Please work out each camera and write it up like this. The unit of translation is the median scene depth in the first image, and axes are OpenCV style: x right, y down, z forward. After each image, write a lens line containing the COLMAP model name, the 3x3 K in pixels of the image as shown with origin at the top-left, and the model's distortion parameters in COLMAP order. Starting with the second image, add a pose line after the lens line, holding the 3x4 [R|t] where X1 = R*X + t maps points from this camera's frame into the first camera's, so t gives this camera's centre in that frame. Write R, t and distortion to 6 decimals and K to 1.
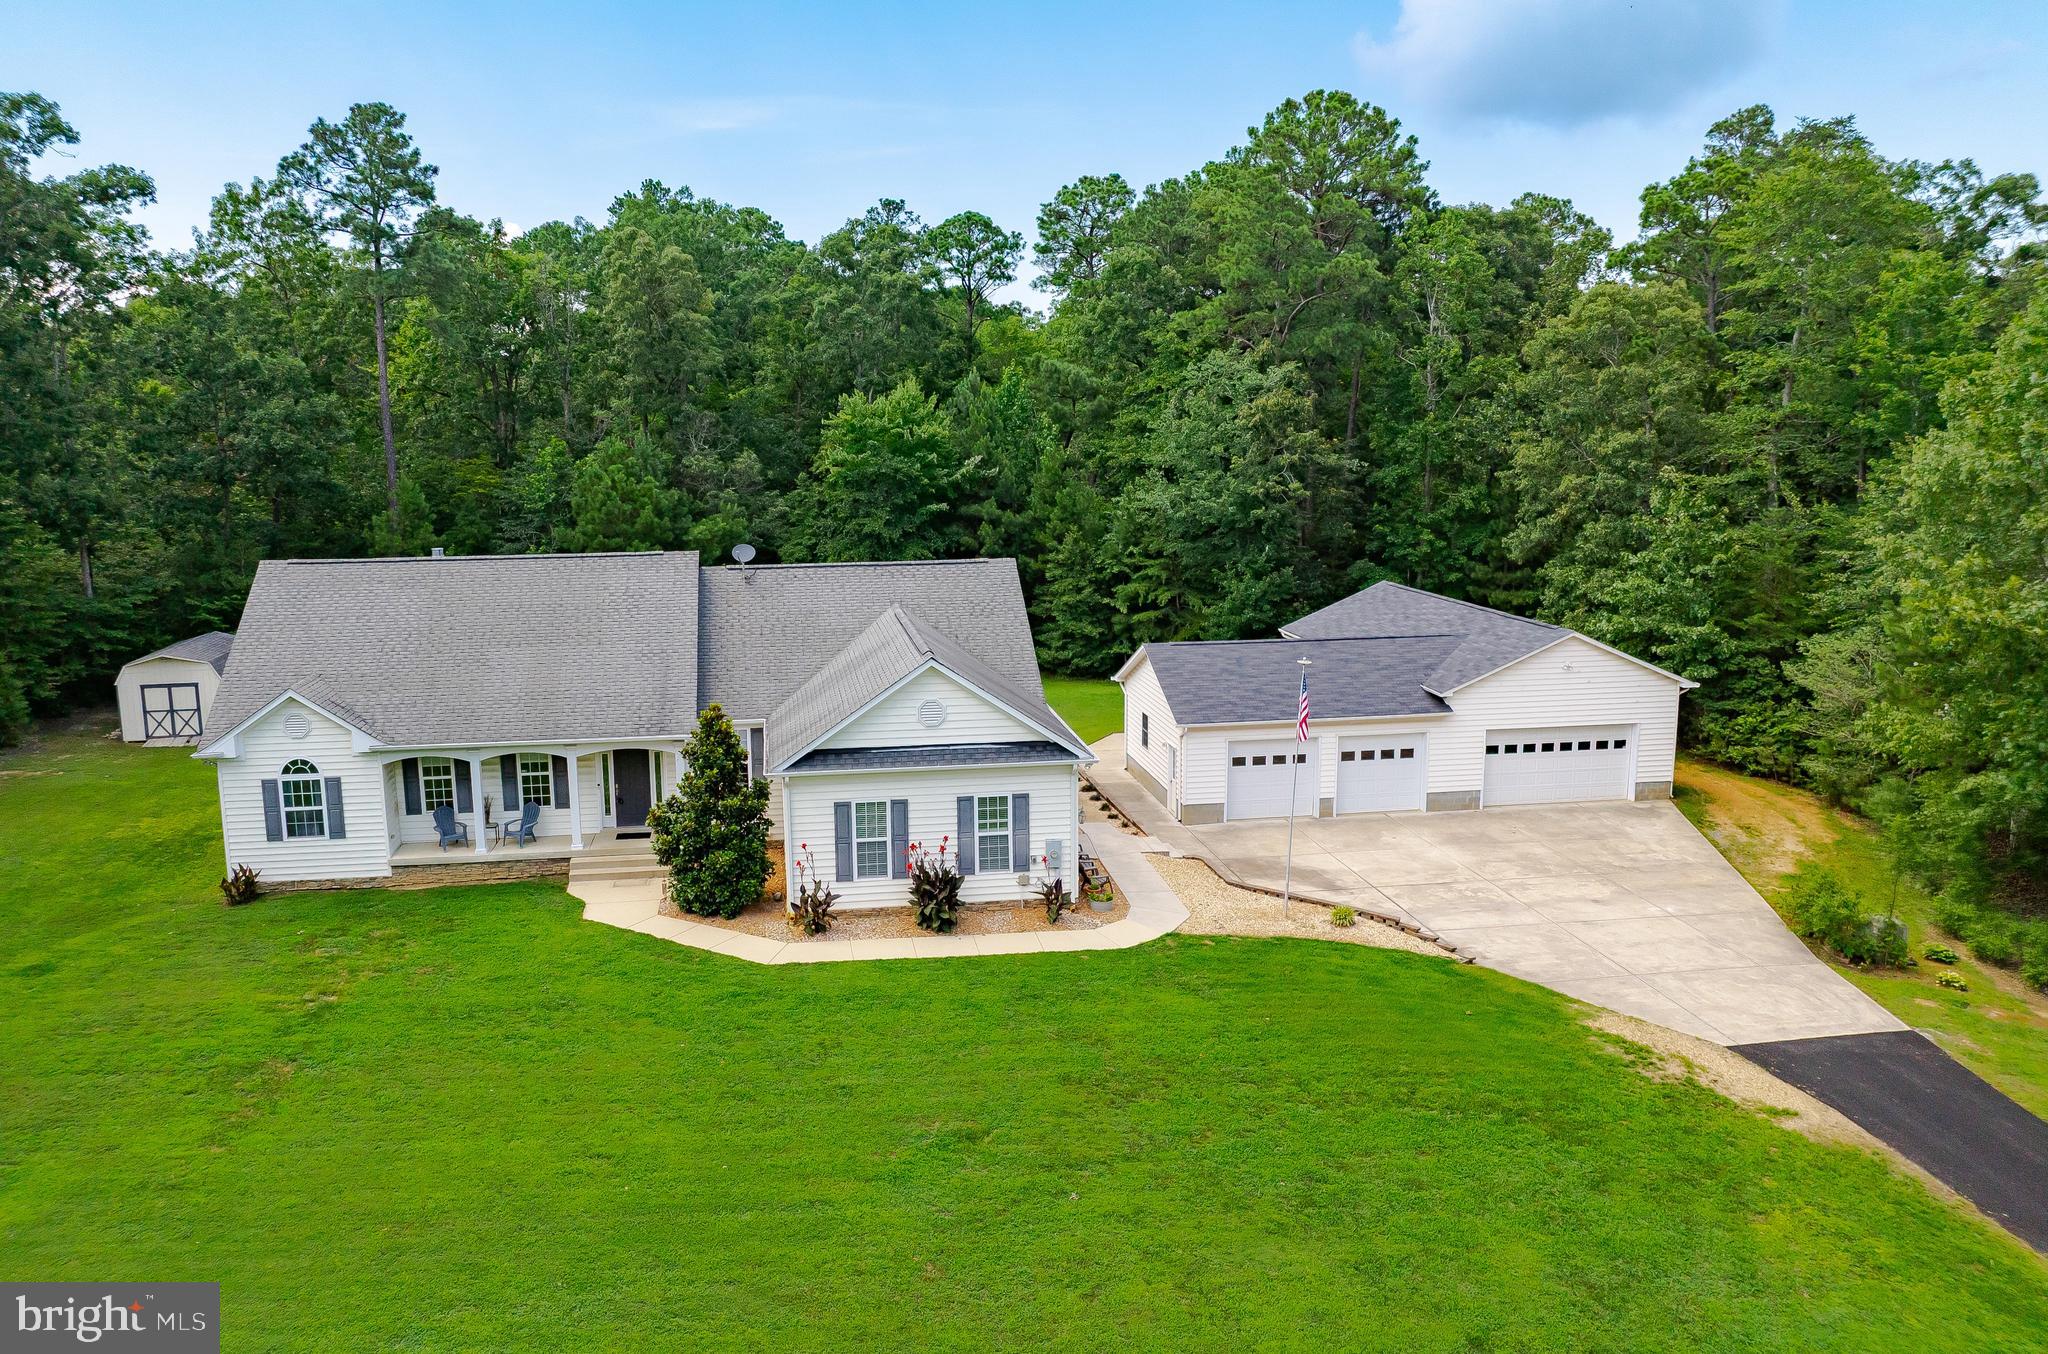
lens RADIAL K [[1429.7, 0, 1024.0], [0, 1429.7, 677.0], [0, 0, 1]] dist [-0.037993, -0.000016]
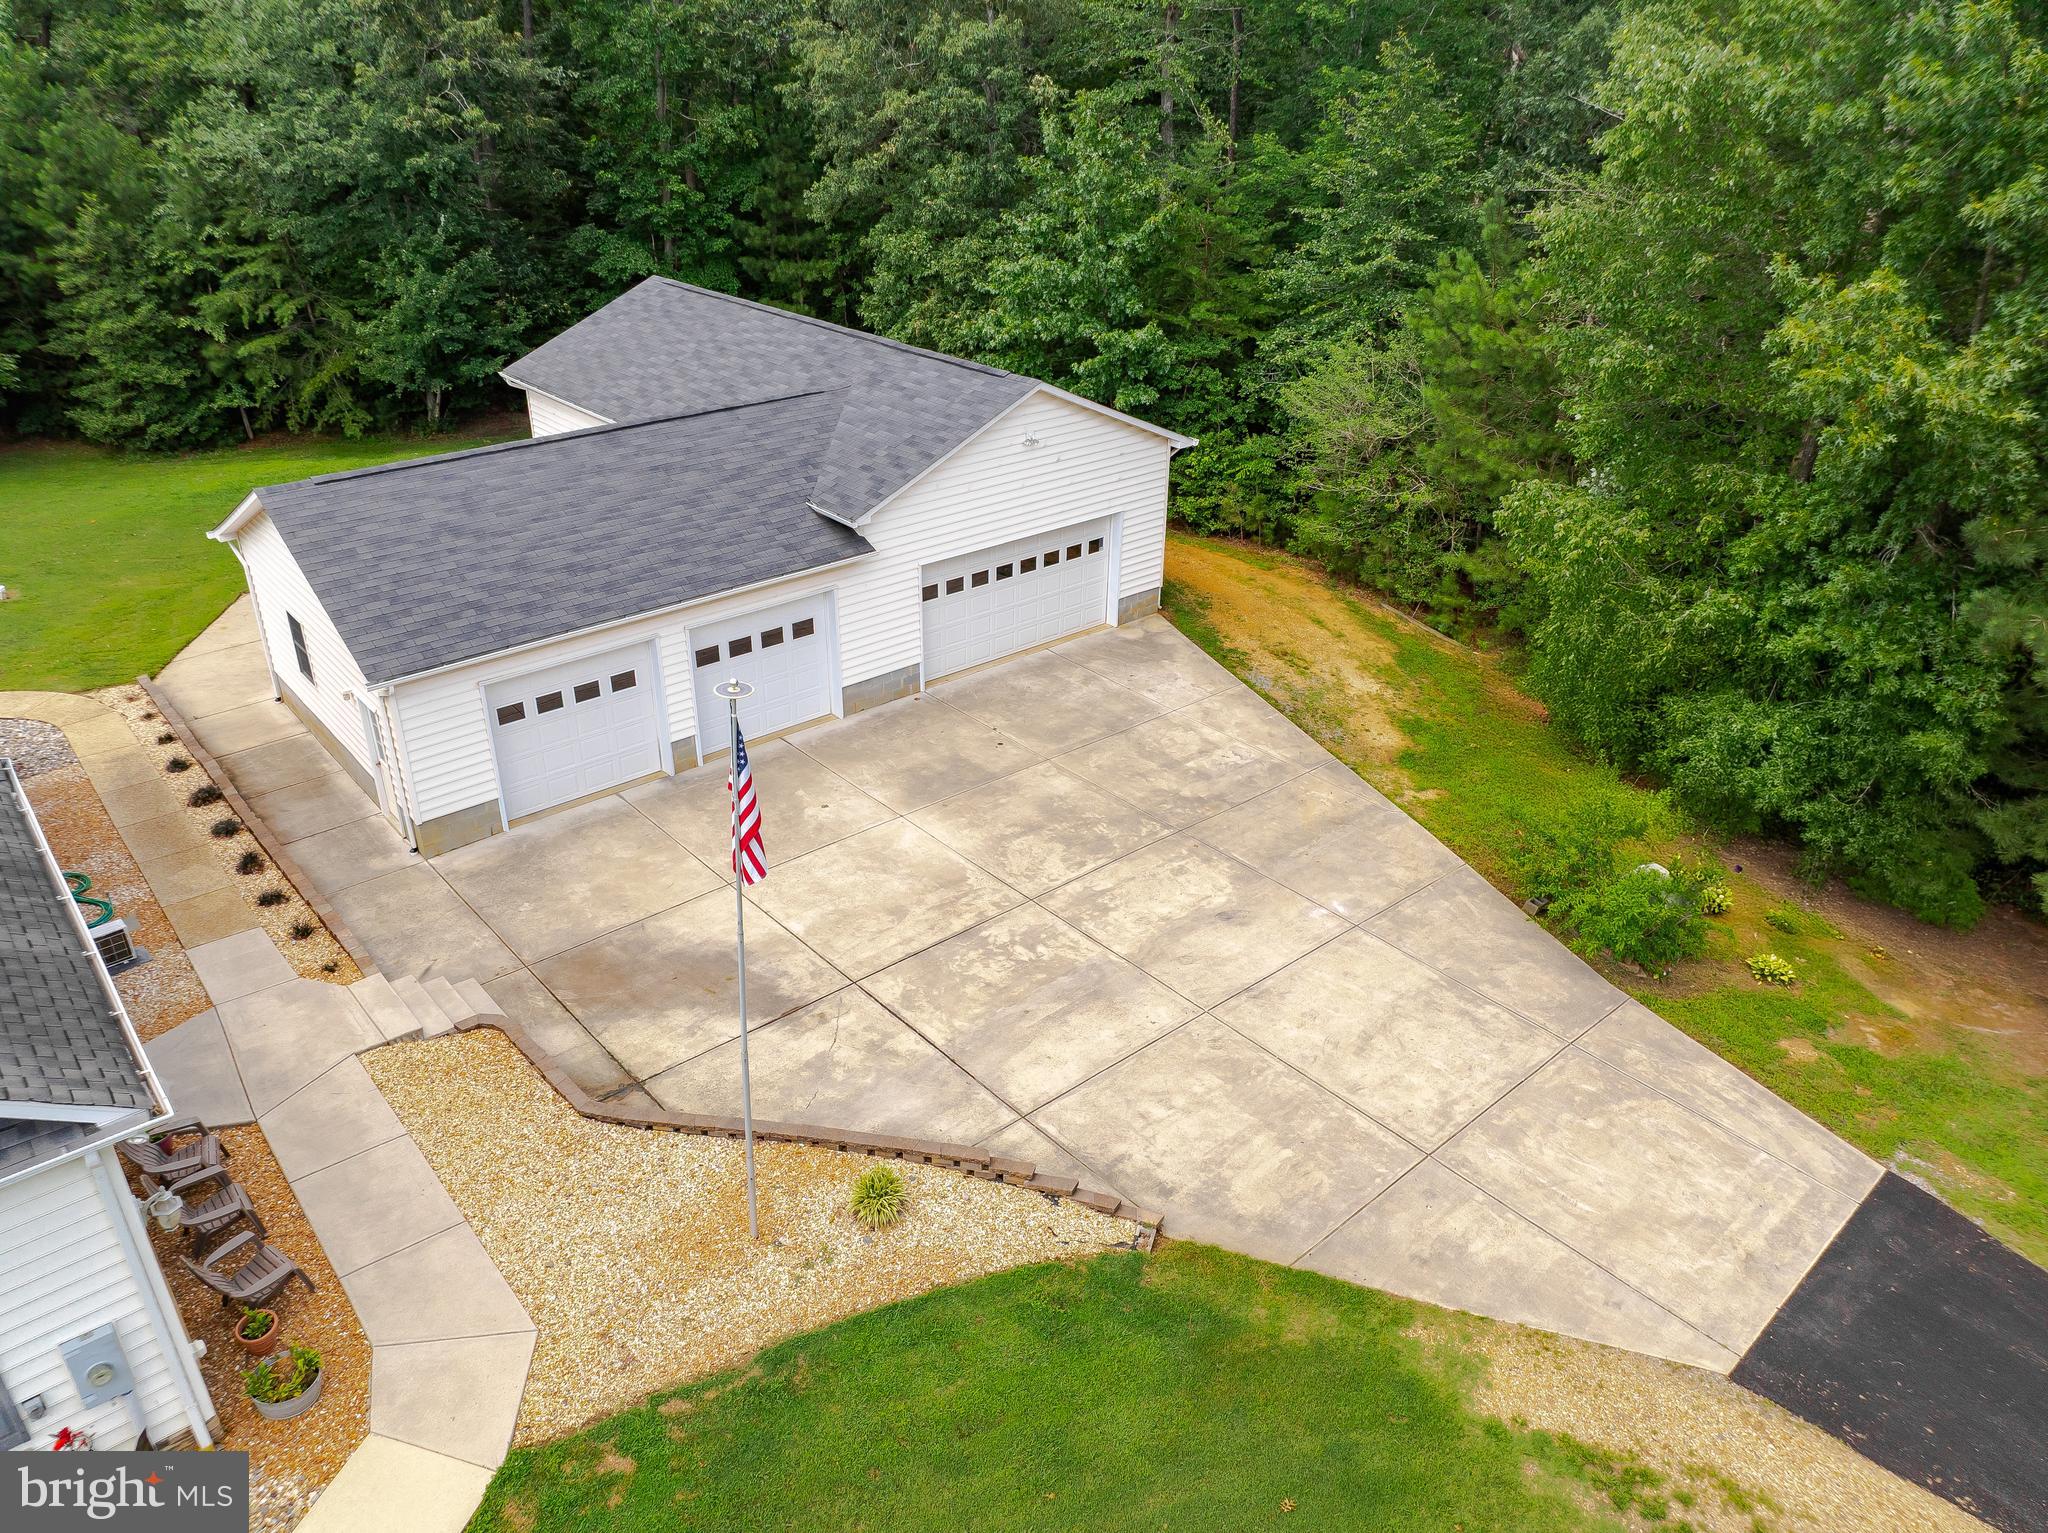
lens RADIAL K [[1421.7, 0, 1016.1], [0, 1421.7, 770.6], [0, 0, 1]] dist [-0.049503, 0.027817]
pose [[0.852089, -0.229734, 0.470285, 0.042297], [0.072487, 0.941661, 0.328664, -0.052036], [-0.518354, -0.245962, 0.819031, 0.333228]]
